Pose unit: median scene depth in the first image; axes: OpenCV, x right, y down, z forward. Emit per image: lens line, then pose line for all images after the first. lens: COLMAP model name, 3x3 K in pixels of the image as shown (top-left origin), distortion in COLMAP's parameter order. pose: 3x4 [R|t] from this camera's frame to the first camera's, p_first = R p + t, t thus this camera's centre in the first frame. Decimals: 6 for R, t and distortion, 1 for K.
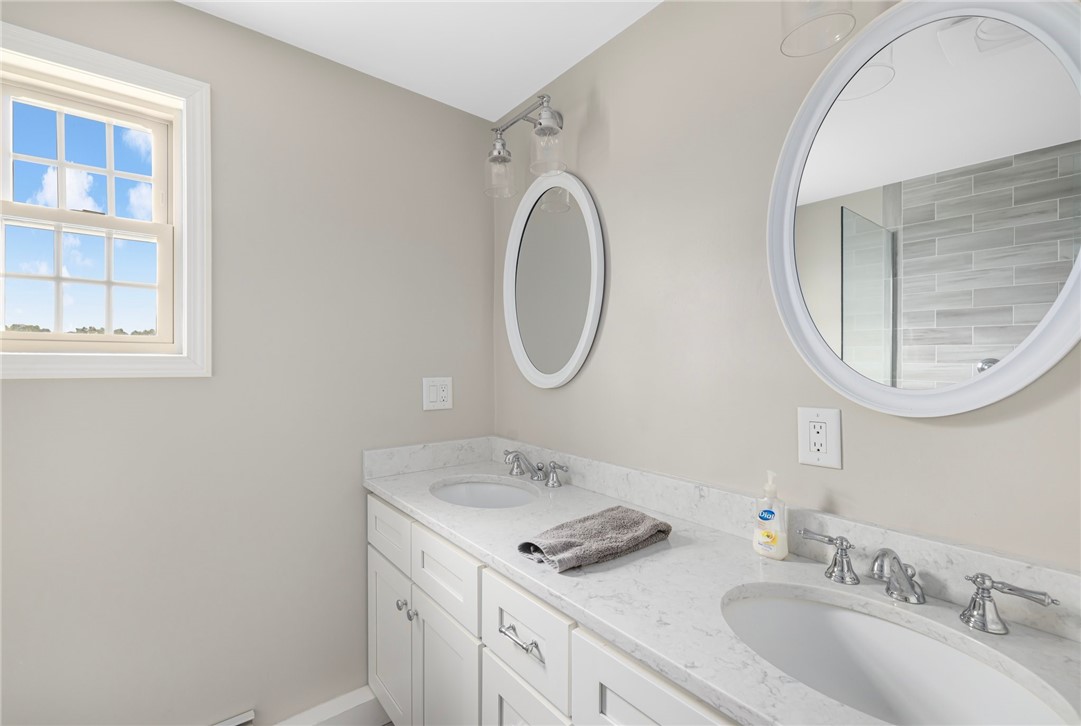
lens RADIAL K [[497.0, 0, 537.0], [0, 497.0, 367.4], [0, 0, 1]] dist [-0.000350, 0.000373]
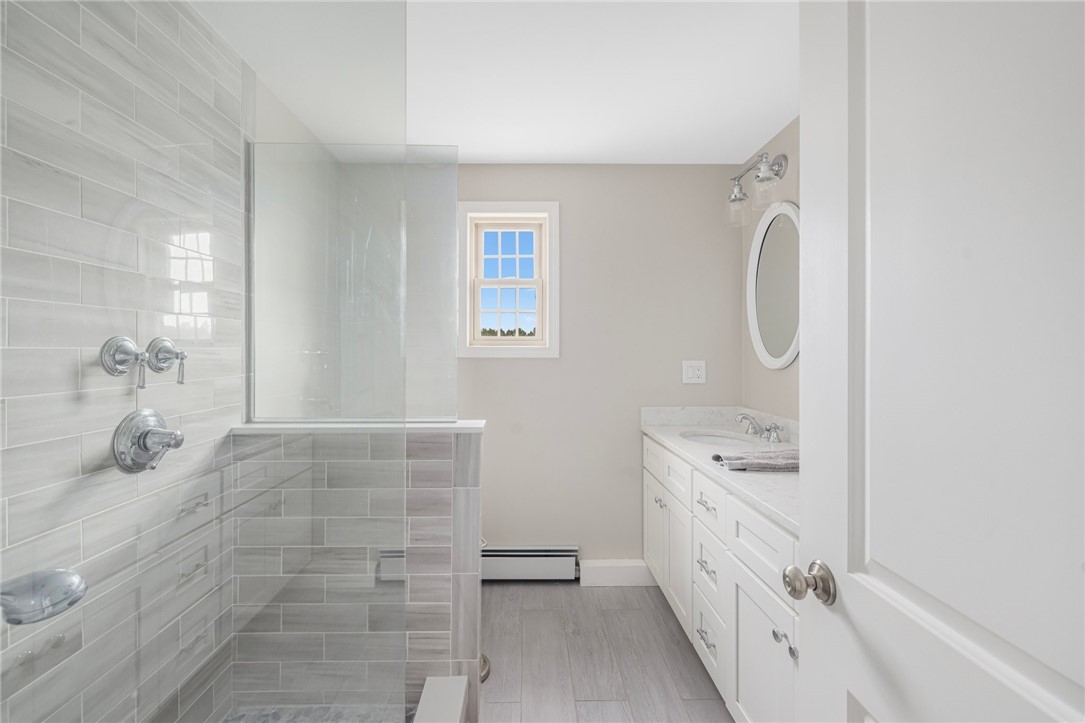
lens RADIAL K [[481.0, 0, 538.6], [0, 481.0, 358.8], [0, 0, 1]] dist [-0.000079, -0.000016]
pose [[0.813628, 0.002430, -0.581381, 0.275488], [-0.002301, 0.999997, 0.000959, 0.017515], [0.581381, 0.000557, 0.813631, -0.426872]]
